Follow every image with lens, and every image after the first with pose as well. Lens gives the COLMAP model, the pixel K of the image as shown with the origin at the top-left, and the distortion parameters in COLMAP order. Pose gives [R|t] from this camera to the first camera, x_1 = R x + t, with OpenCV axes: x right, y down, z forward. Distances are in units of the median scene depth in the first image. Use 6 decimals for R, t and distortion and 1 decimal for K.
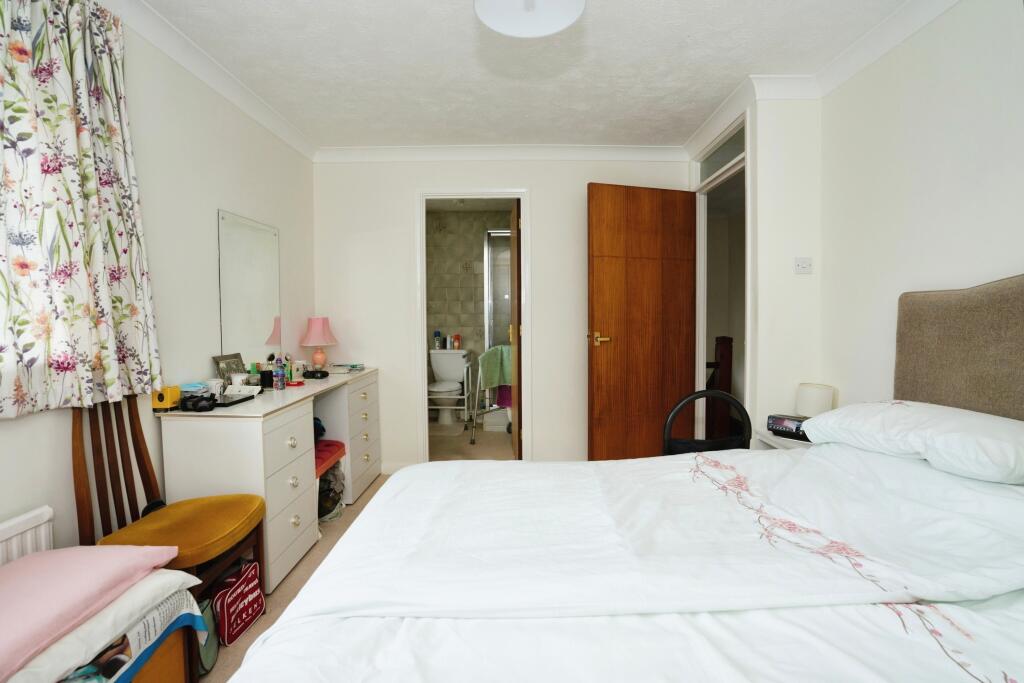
lens RADIAL K [[479.7, 0, 509.8], [0, 479.7, 322.6], [0, 0, 1]] dist [-0.054536, 0.021015]
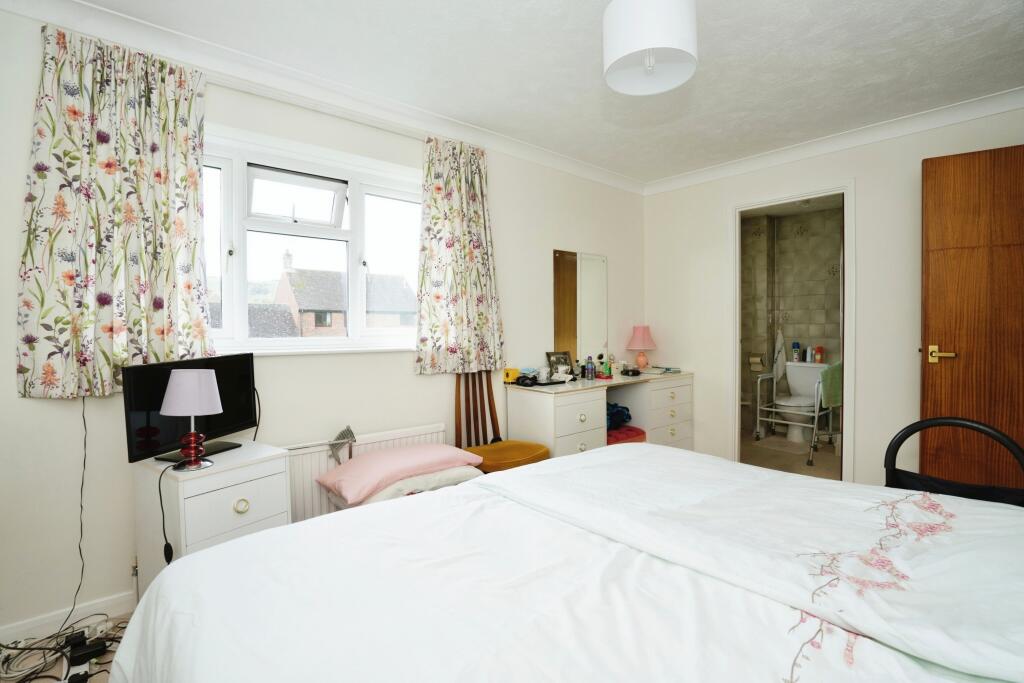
lens RADIAL K [[479.7, 0, 509.8], [0, 479.7, 322.6], [0, 0, 1]] dist [-0.054536, 0.021015]
pose [[0.648244, -0.003064, -0.761426, 0.573733], [-0.015052, 0.999745, -0.016838, 0.010842], [0.761284, 0.022376, 0.648033, -0.061158]]
